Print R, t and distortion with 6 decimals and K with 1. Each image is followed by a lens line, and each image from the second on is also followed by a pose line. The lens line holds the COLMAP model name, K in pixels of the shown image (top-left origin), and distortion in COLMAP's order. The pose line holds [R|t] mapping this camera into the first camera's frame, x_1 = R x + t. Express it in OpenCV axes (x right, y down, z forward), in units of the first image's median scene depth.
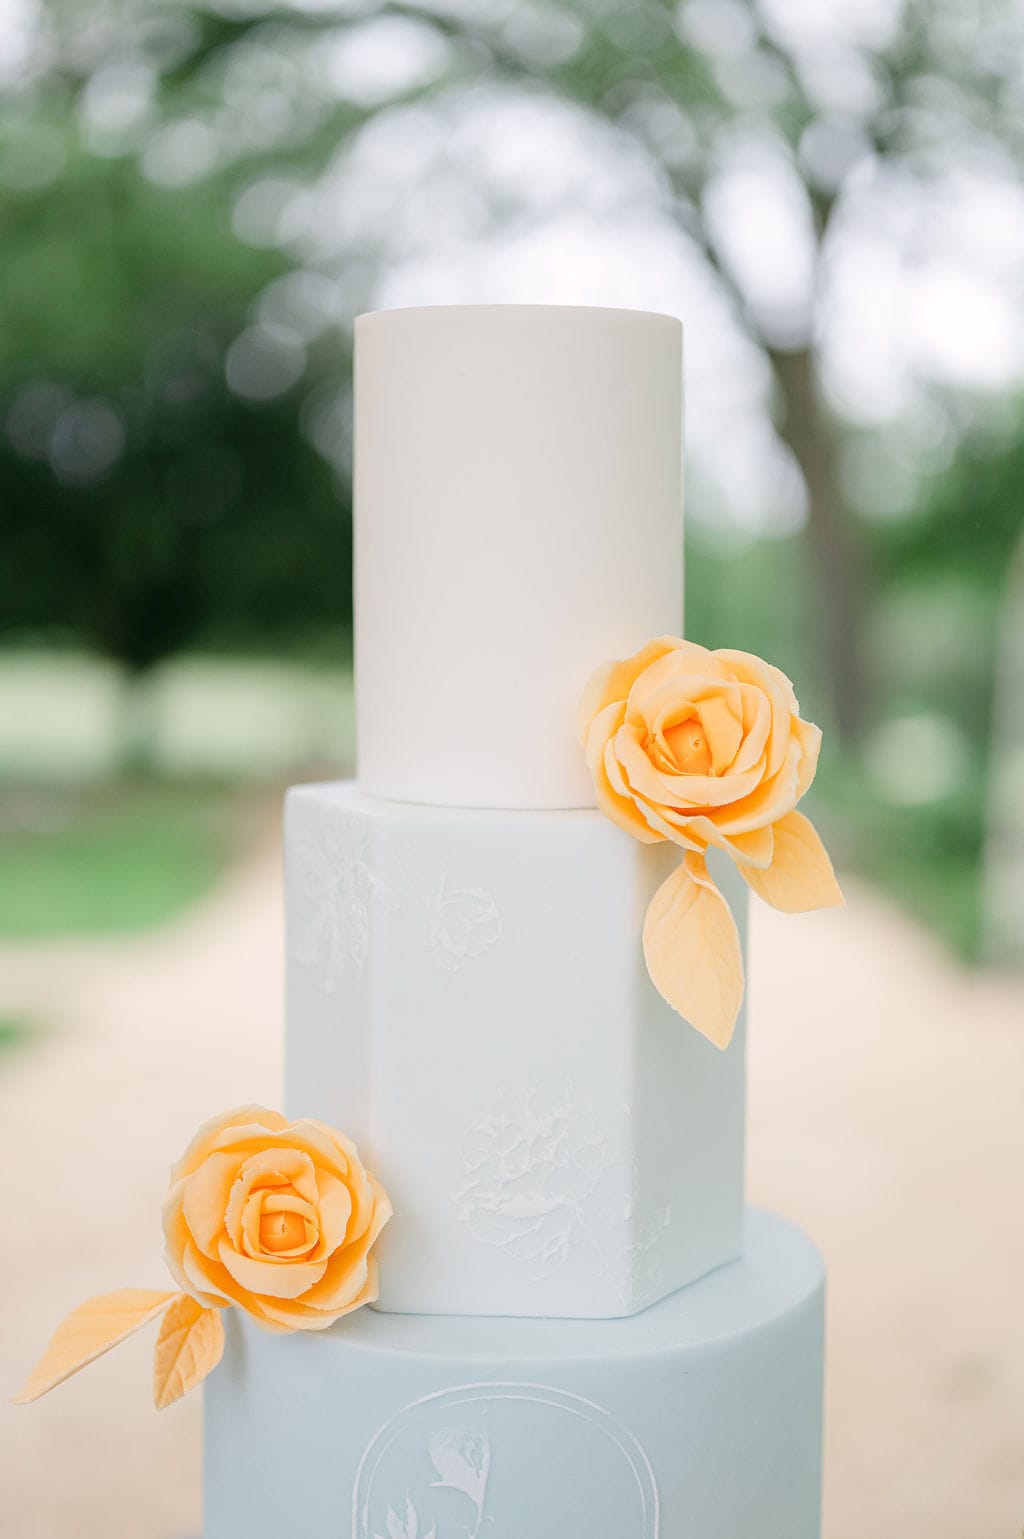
lens RADIAL K [[2200.4, 0, 515.2], [0, 2200.4, 765.8], [0, 0, 1]] dist [-0.011275, 0.064726]
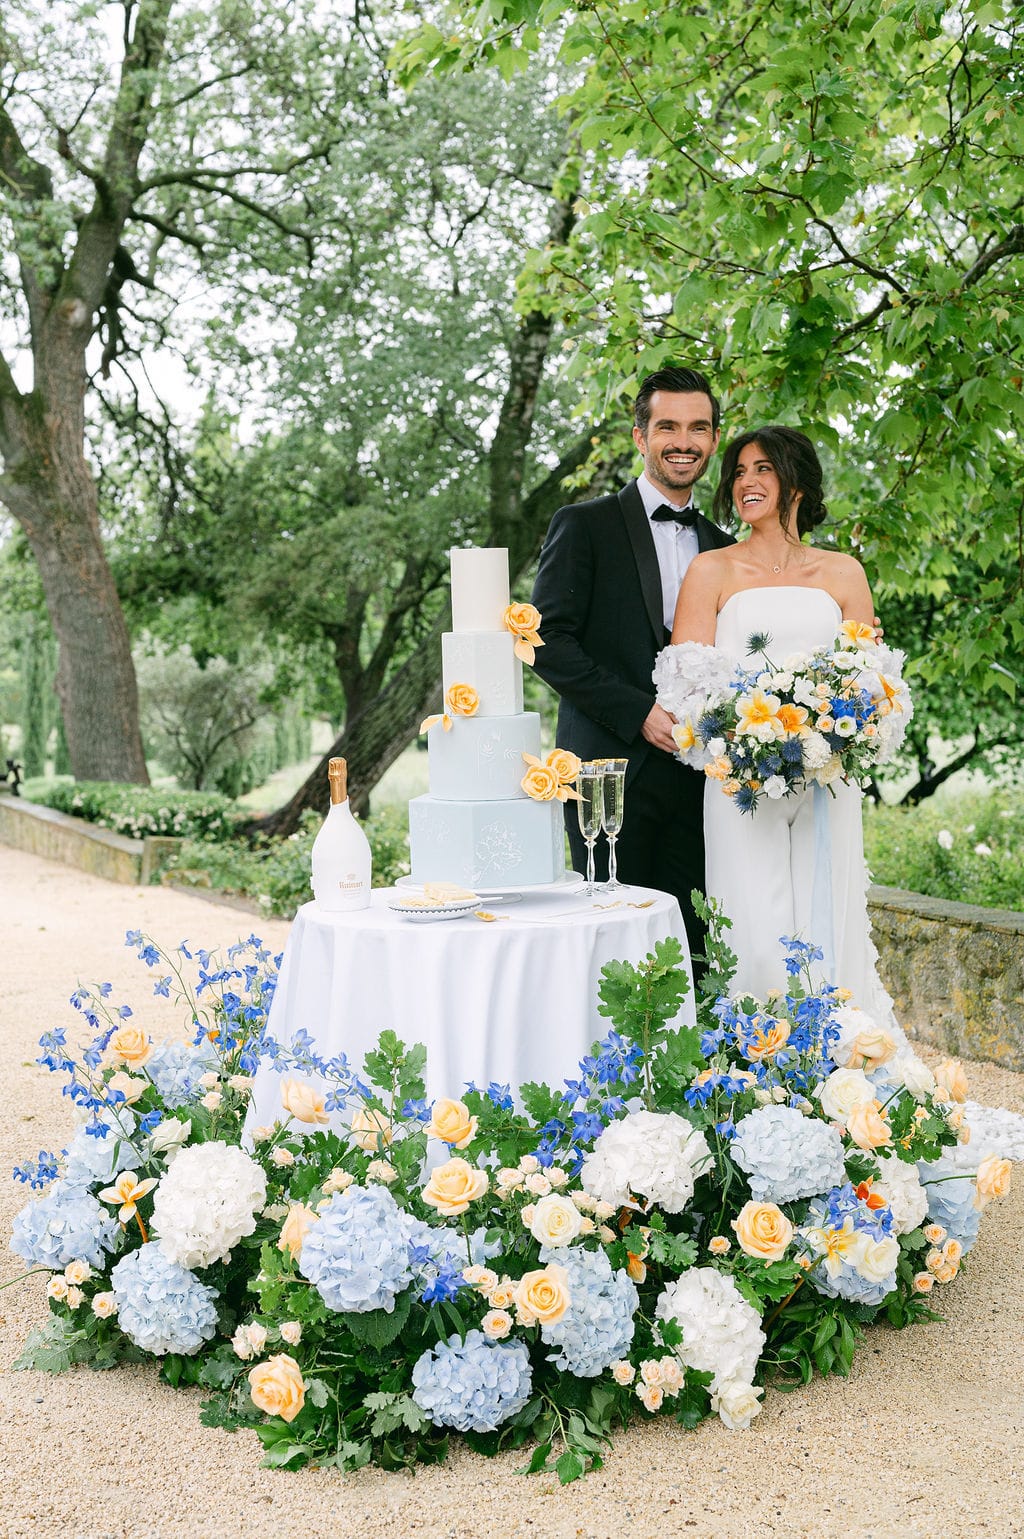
lens RADIAL K [[2233.6, 0, 512.0], [0, 2233.6, 769.5], [0, 0, 1]] dist [-0.008404, 0.008781]
pose [[0.931765, -0.061737, 0.357775, -2.186972], [0.069201, 0.997570, -0.008085, 0.454186], [-0.356407, 0.032292, 0.933773, -4.779025]]
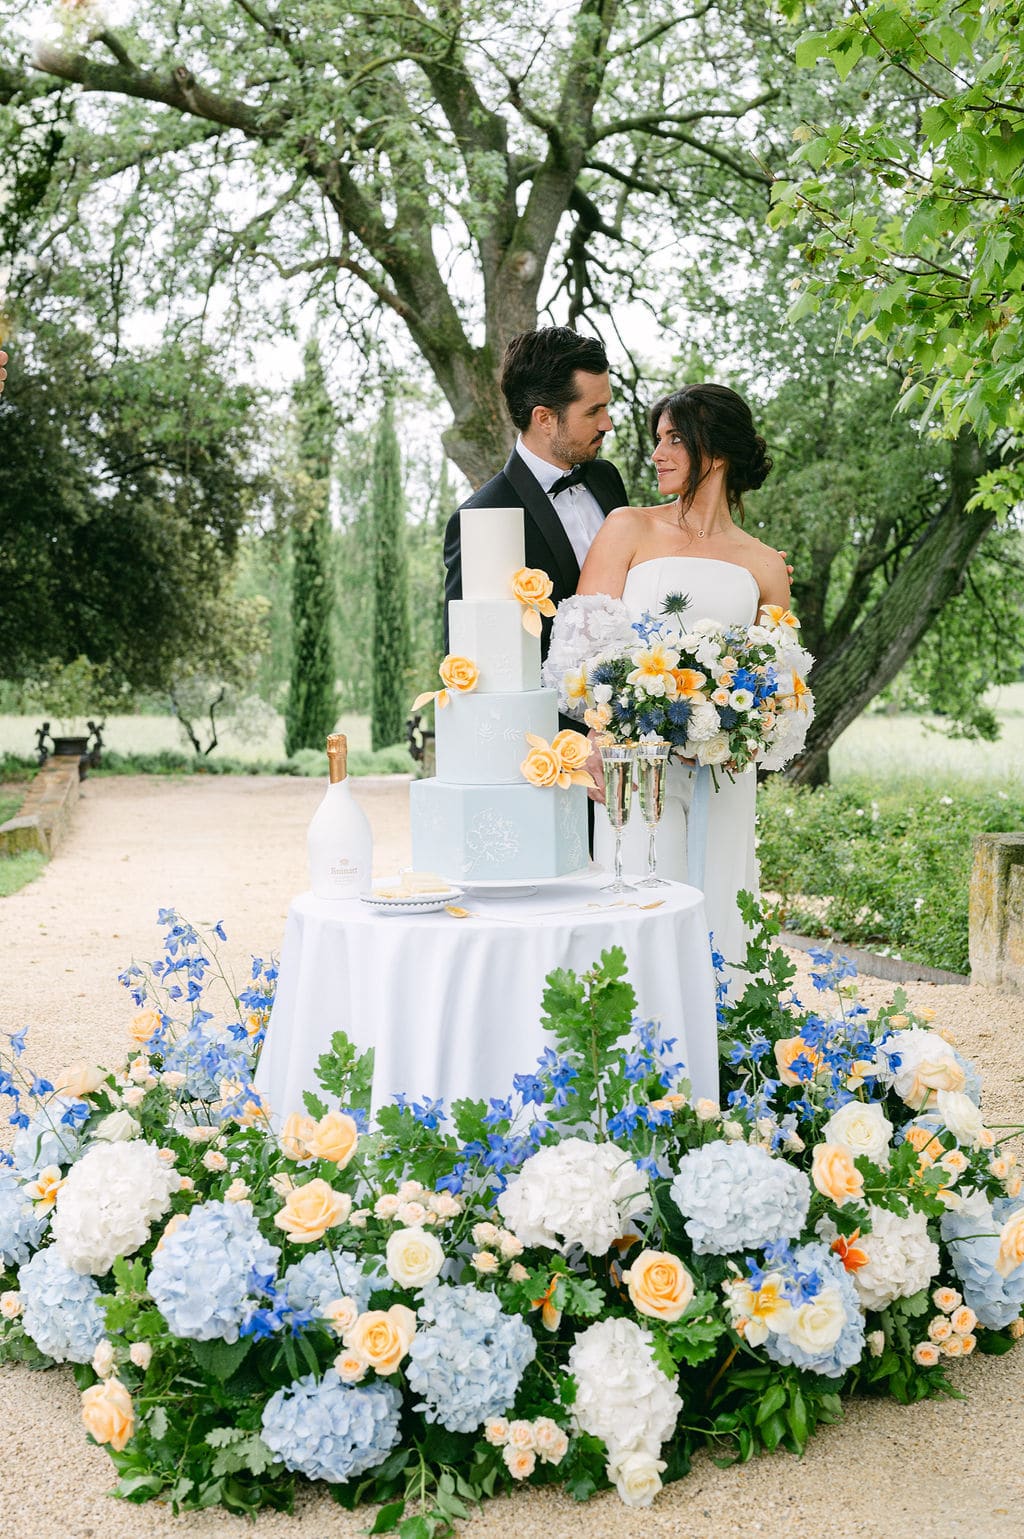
lens RADIAL K [[2276.4, 0, 505.4], [0, 2276.4, 767.0], [0, 0, 1]] dist [-0.009672, -0.000560]
pose [[0.990802, -0.040151, 0.129226, -0.741620], [0.041146, 0.999140, -0.005036, 0.472059], [-0.128913, 0.010306, 0.991602, -4.689997]]
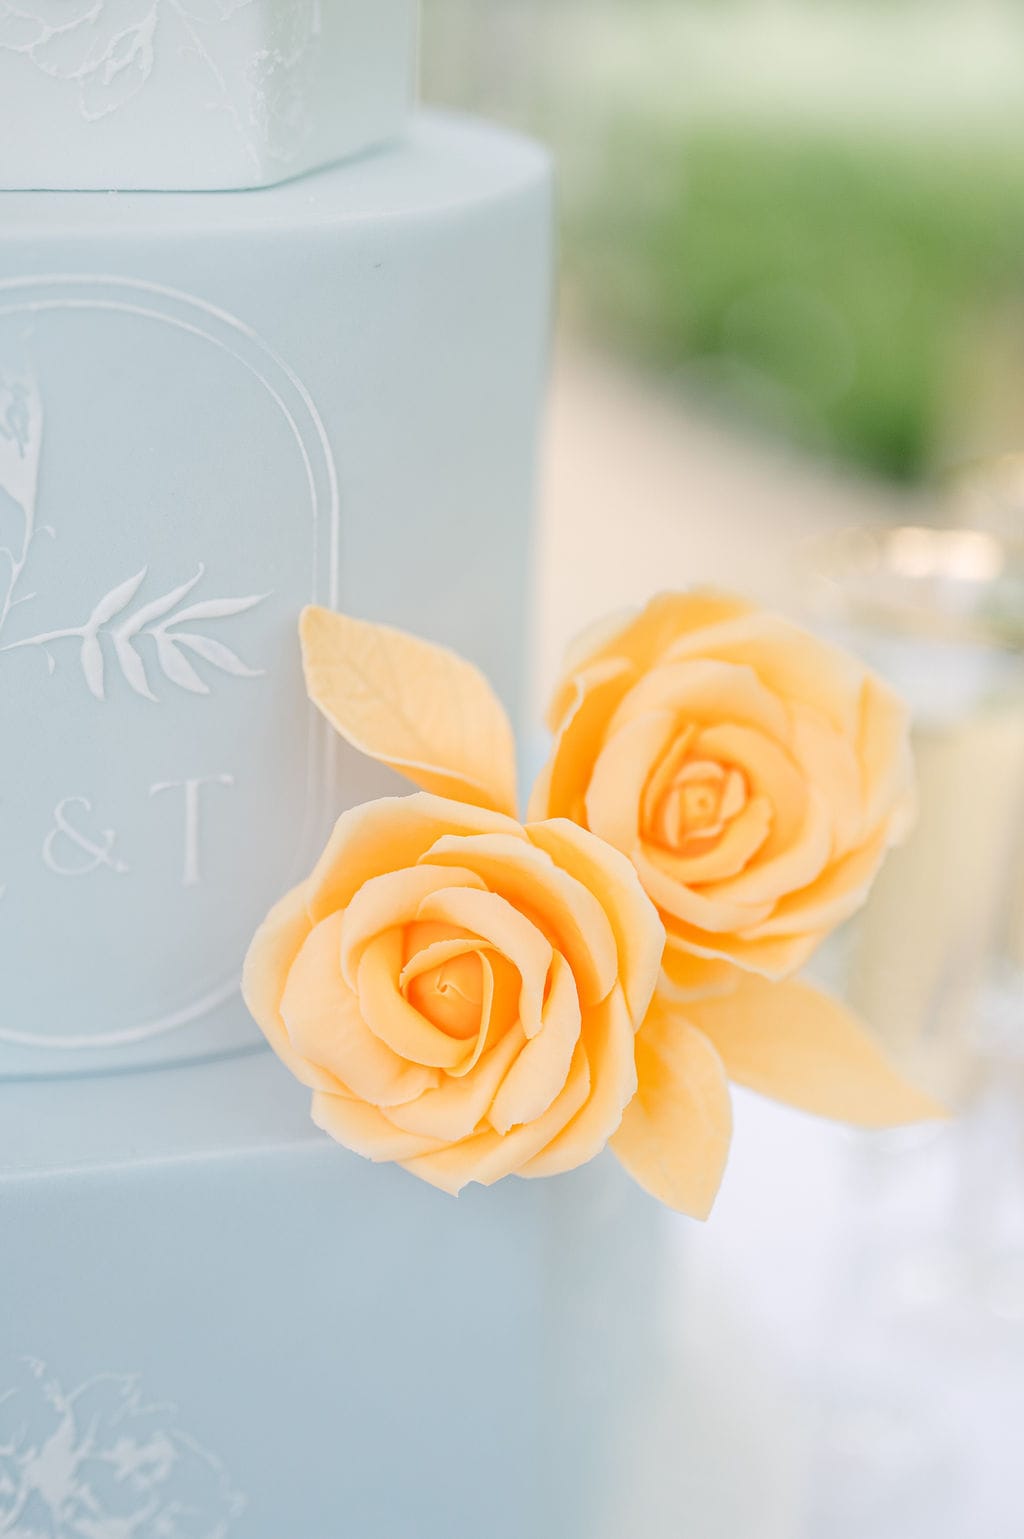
lens RADIAL K [[2315.4, 0, 508.0], [0, 2315.4, 801.3], [0, 0, 1]] dist [-0.001310, -0.078558]
pose [[0.961321, -0.083206, 0.262563, -0.057330], [-0.003932, 0.949035, 0.315147, 0.216197], [-0.275404, -0.303990, 0.911999, 0.402154]]
